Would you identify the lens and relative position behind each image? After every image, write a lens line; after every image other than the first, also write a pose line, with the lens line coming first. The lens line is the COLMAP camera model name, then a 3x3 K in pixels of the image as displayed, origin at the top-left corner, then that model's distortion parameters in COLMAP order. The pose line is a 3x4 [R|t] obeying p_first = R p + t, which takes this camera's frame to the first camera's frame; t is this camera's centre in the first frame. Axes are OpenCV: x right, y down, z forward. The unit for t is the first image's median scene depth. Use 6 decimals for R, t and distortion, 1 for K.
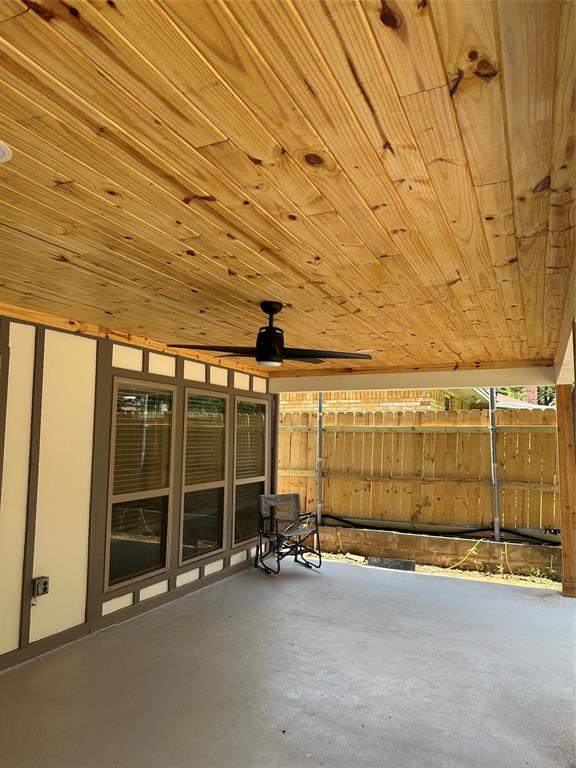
lens RADIAL K [[536.2, 0, 284.6], [0, 536.2, 386.1], [0, 0, 1]] dist [0.097881, -0.151878]
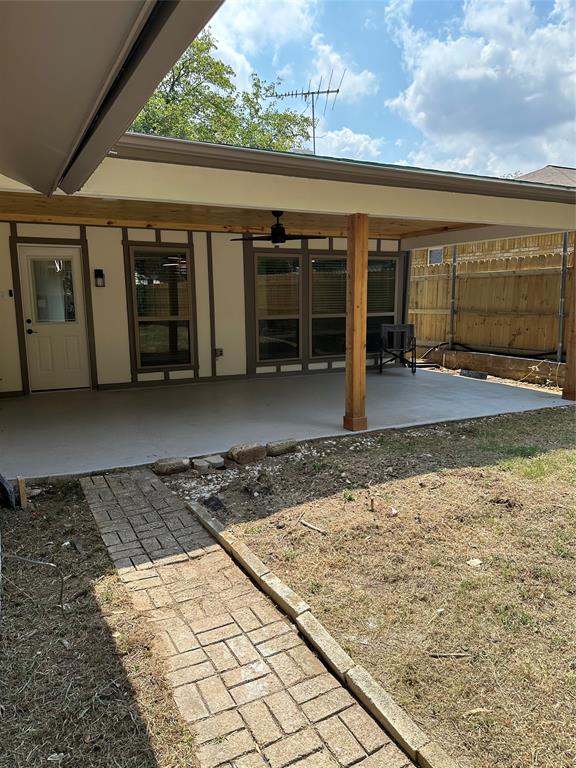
lens RADIAL K [[536.2, 0, 284.6], [0, 536.2, 386.1], [0, 0, 1]] dist [0.097881, -0.151878]
pose [[0.800590, 0.081508, -0.593643, 0.624395], [0.076726, 0.968606, 0.236464, -0.002307], [0.594280, -0.234859, 0.769203, -0.332988]]
